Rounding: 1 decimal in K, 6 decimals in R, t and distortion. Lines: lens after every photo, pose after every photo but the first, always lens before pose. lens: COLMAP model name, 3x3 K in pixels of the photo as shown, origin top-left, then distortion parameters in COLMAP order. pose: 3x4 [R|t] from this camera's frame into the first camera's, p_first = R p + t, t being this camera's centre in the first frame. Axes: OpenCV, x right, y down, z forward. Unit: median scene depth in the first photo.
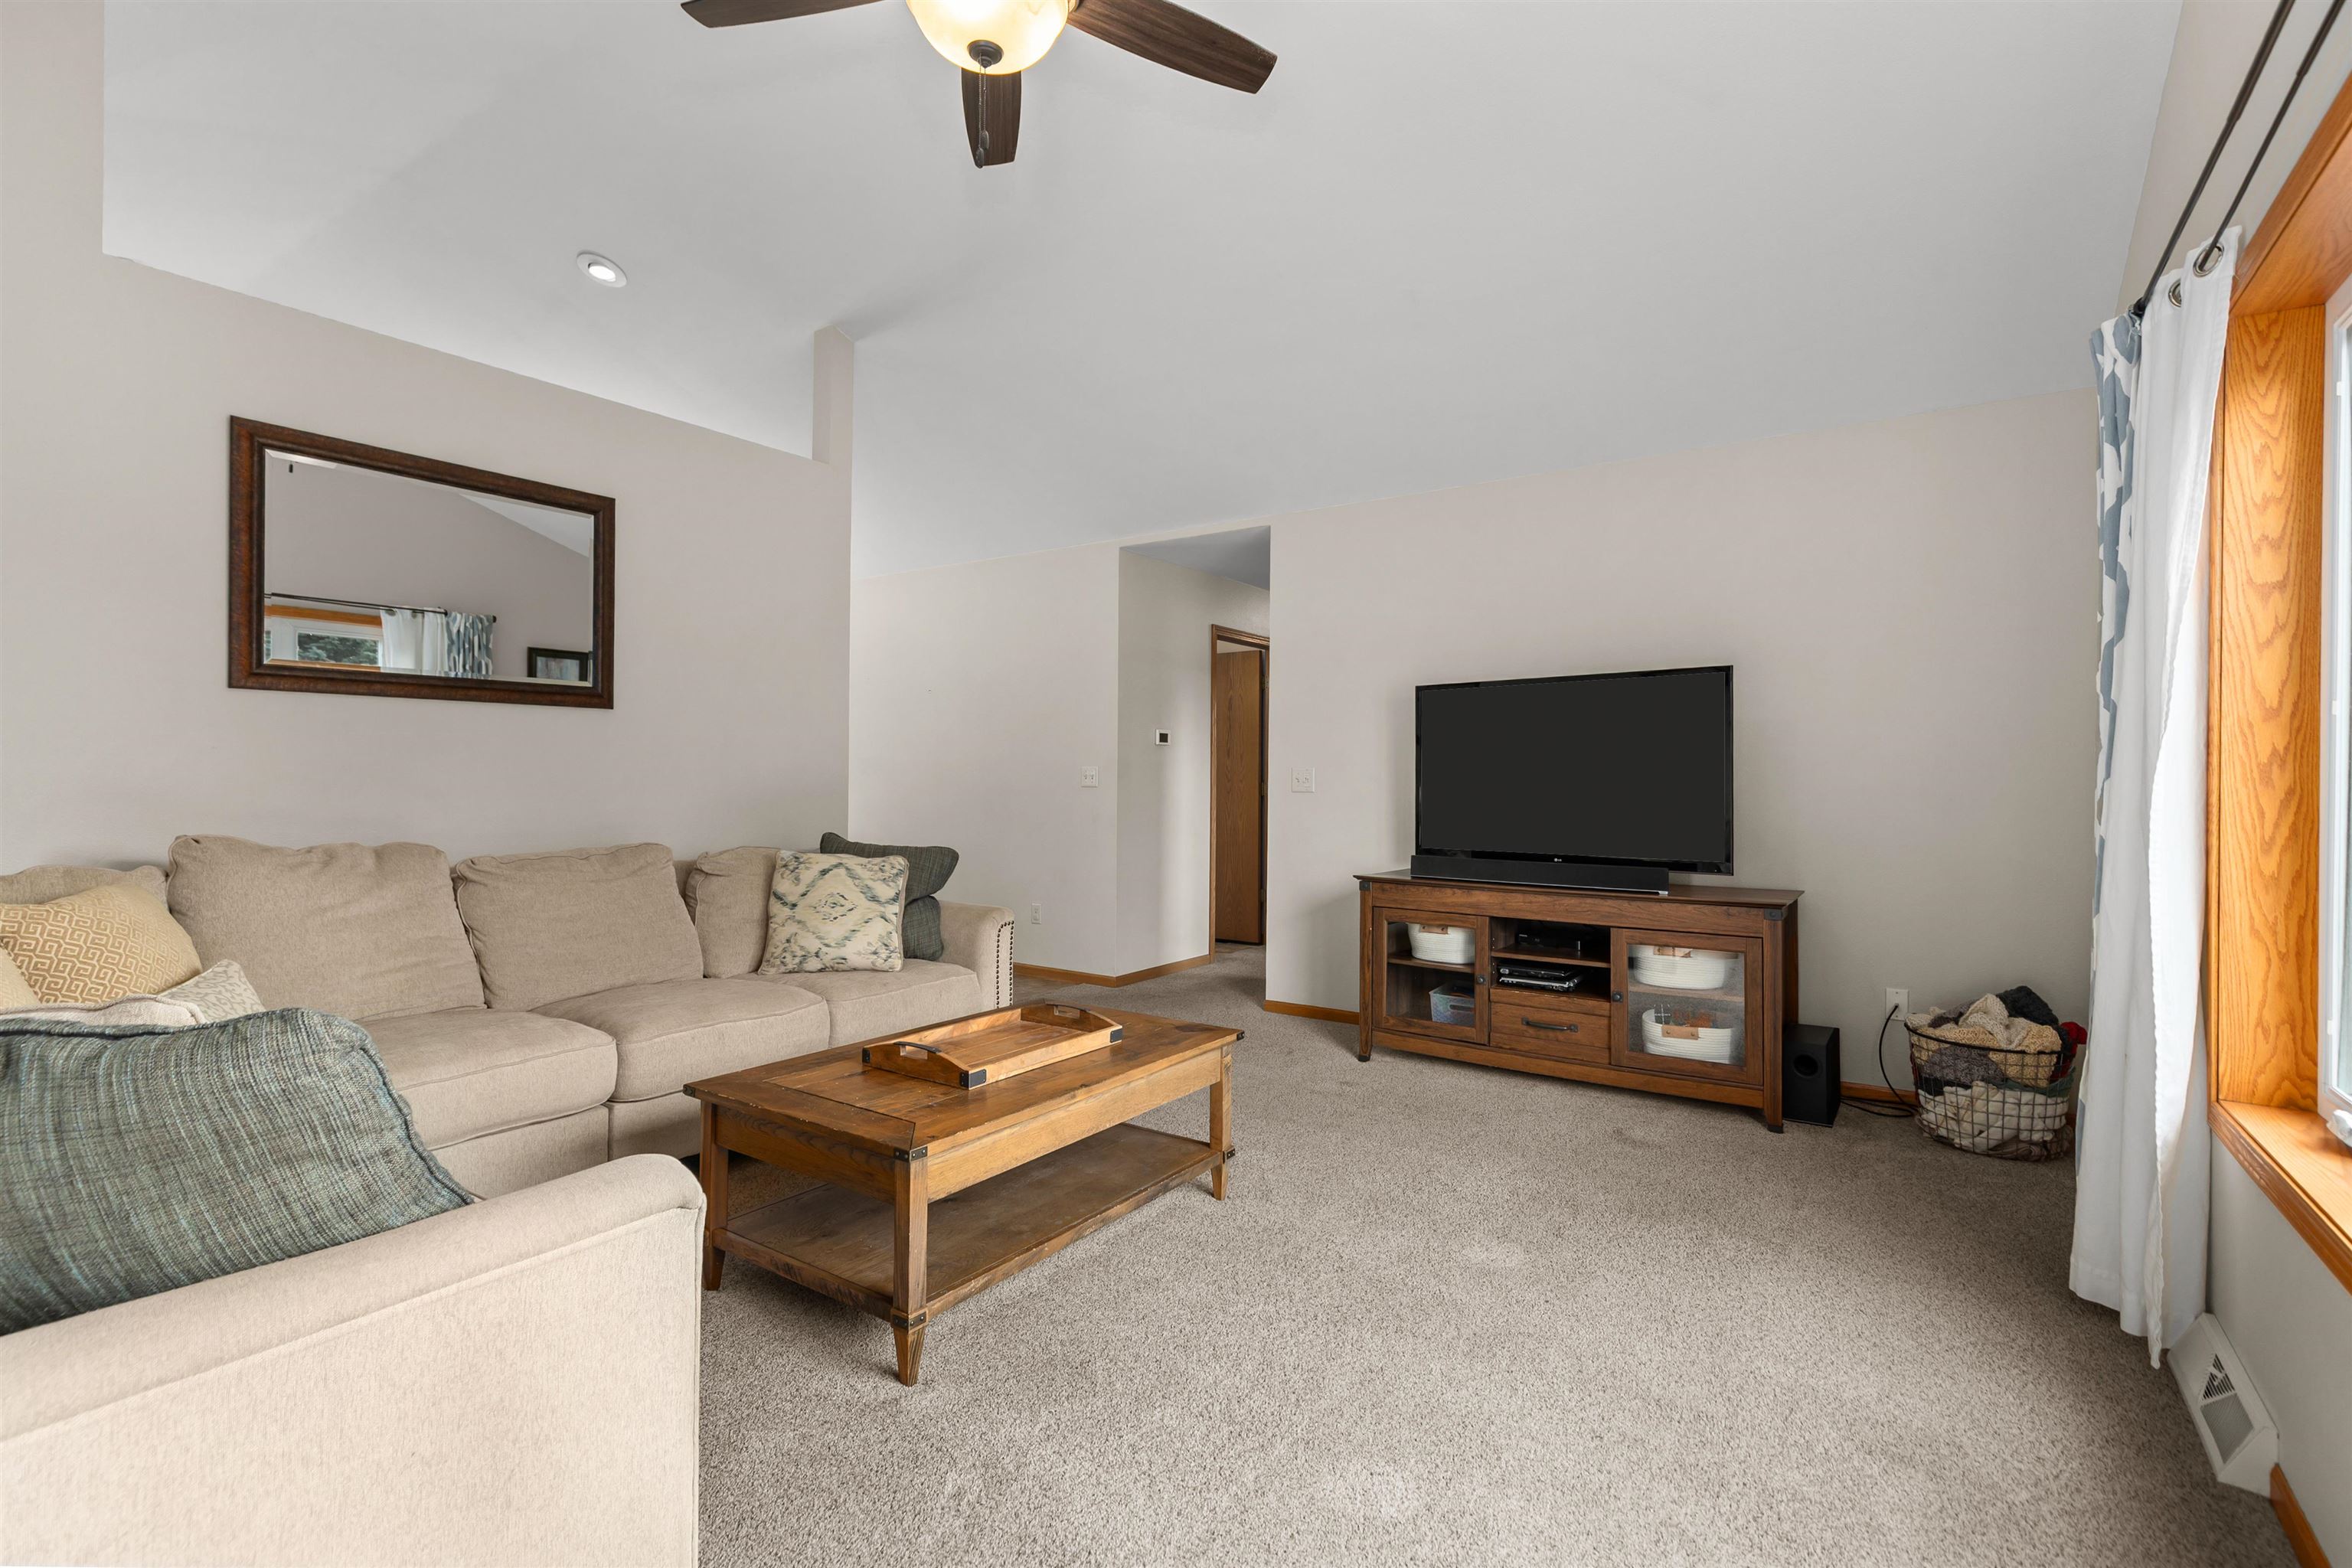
lens RADIAL K [[1056.4, 0, 1183.0], [0, 1056.4, 781.9], [0, 0, 1]] dist [0.007013, -0.000336]
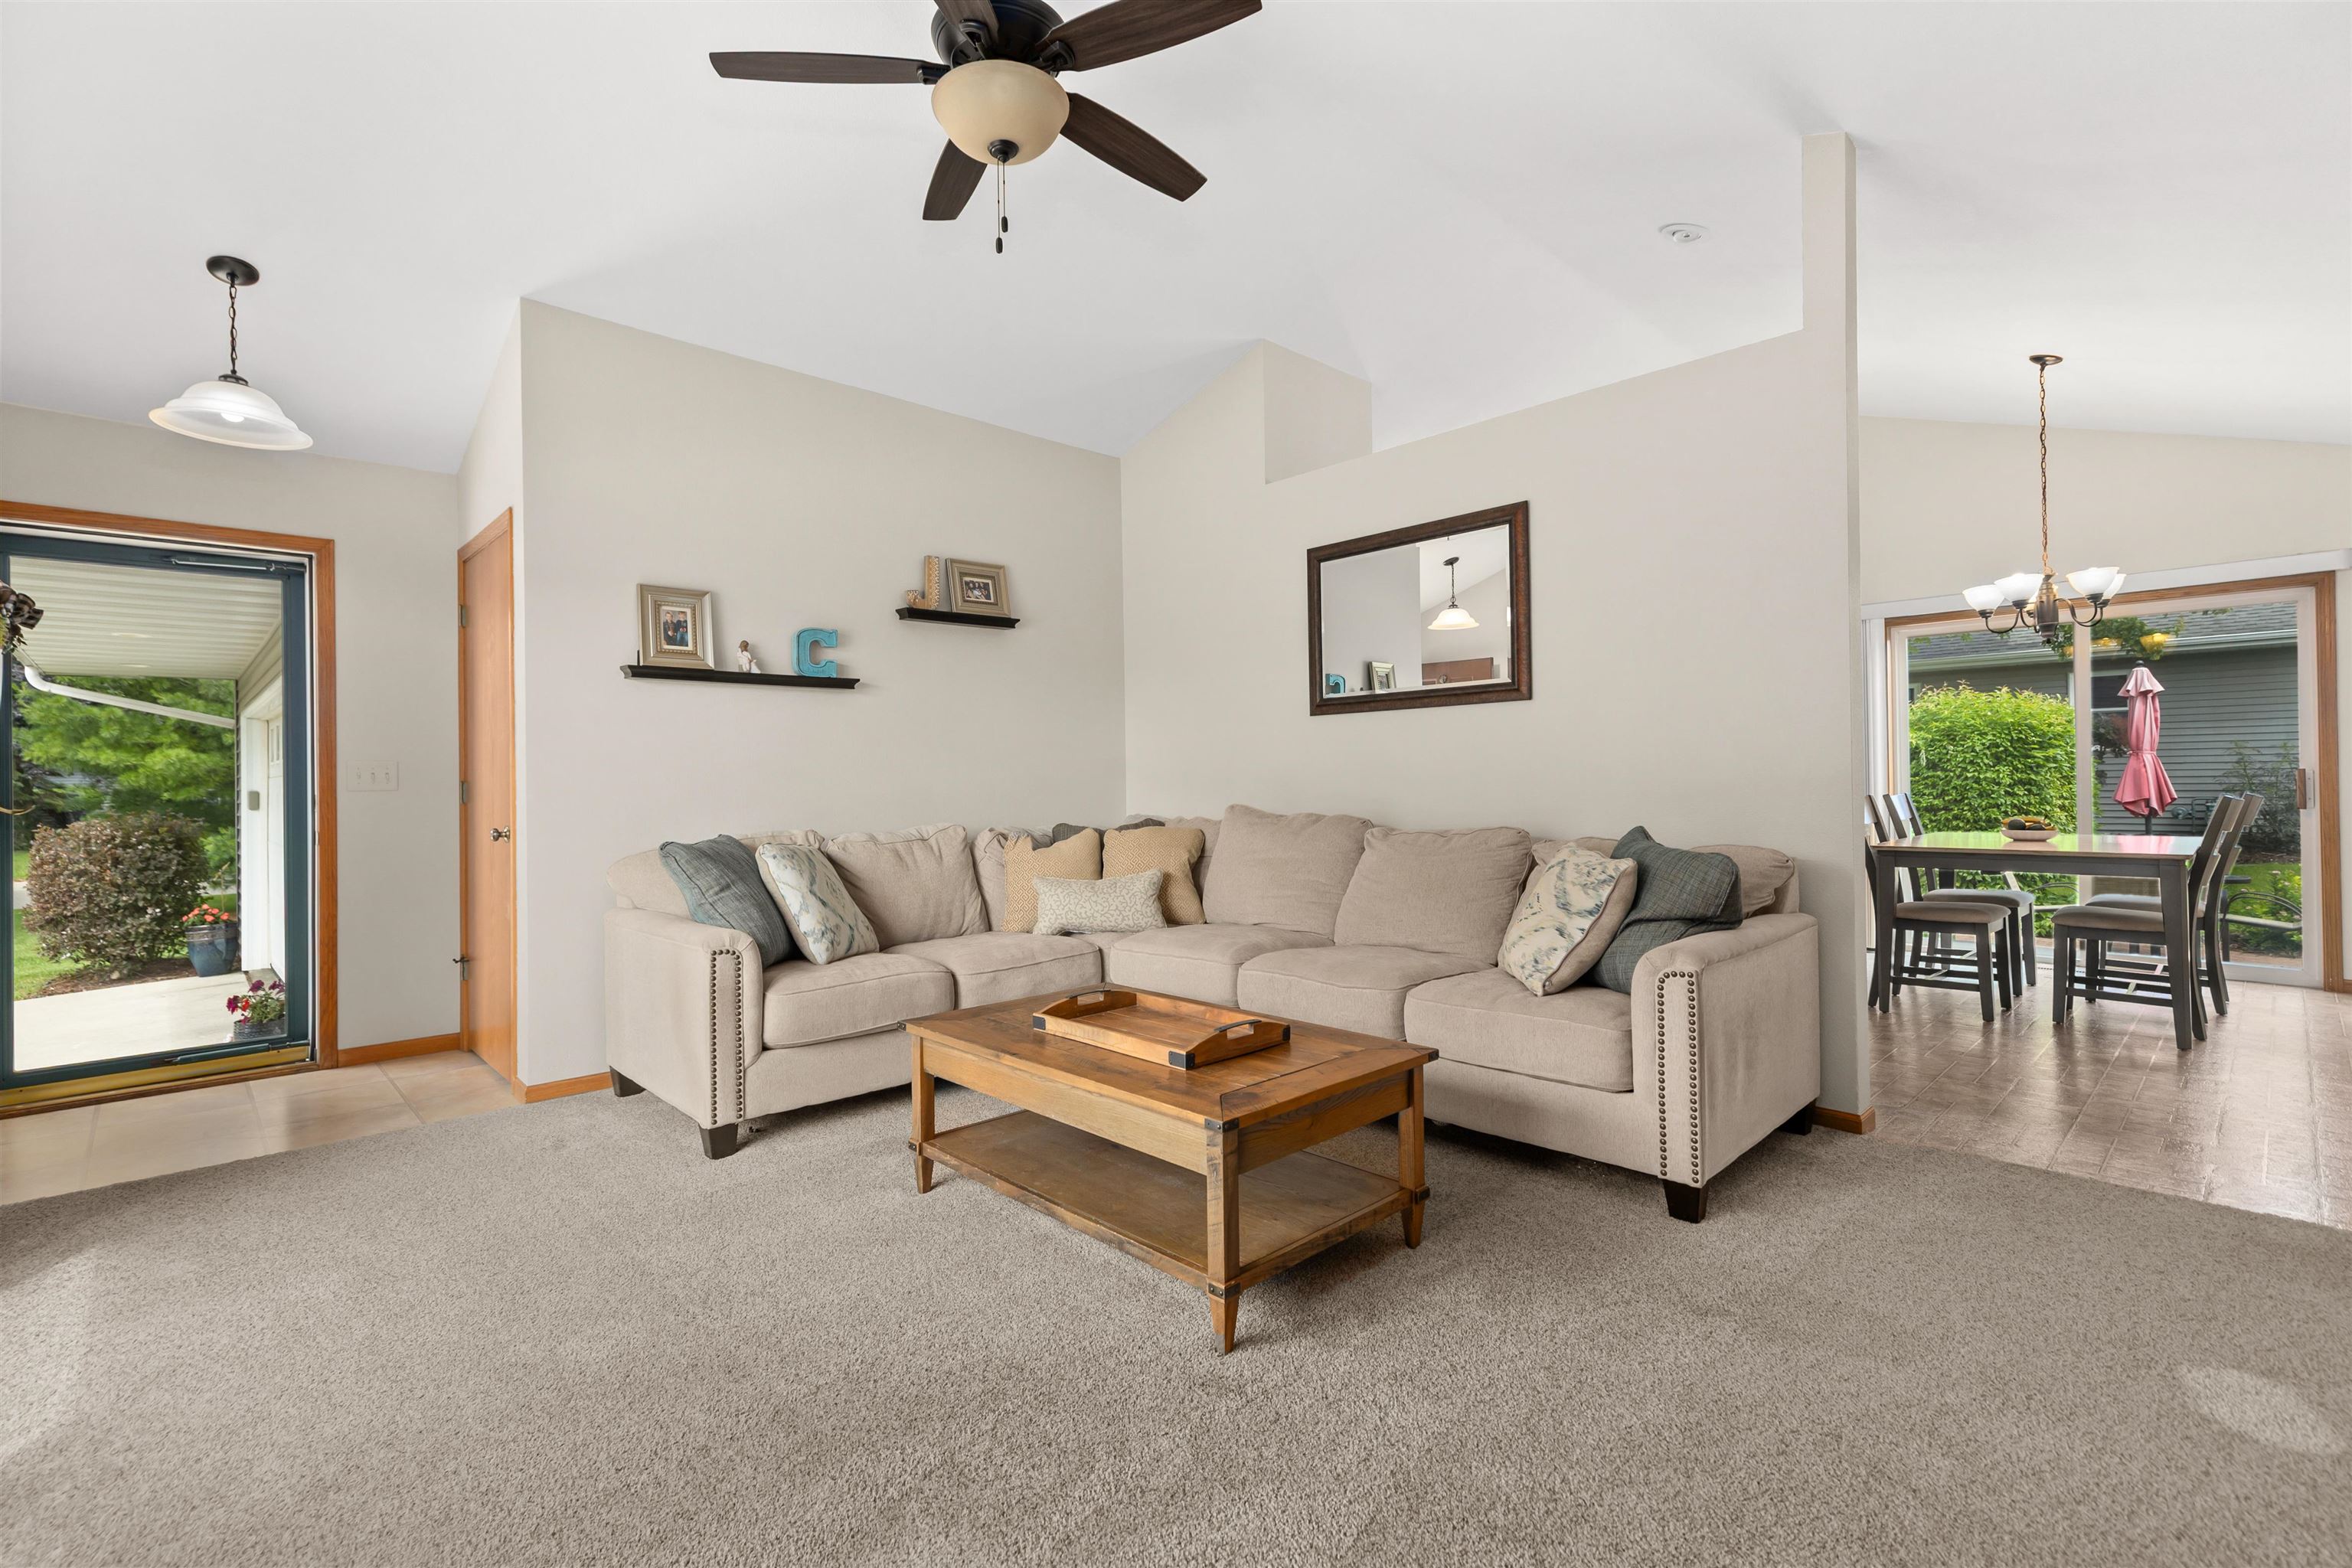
lens RADIAL K [[1056.4, 0, 1166.4], [0, 1056.4, 774.4], [0, 0, 1]] dist [0.007013, -0.000336]
pose [[-0.194593, -0.013934, -0.980785, 0.656461], [0.008578, 0.999837, -0.015907, 0.021861], [0.980847, -0.011509, -0.194442, 0.984454]]
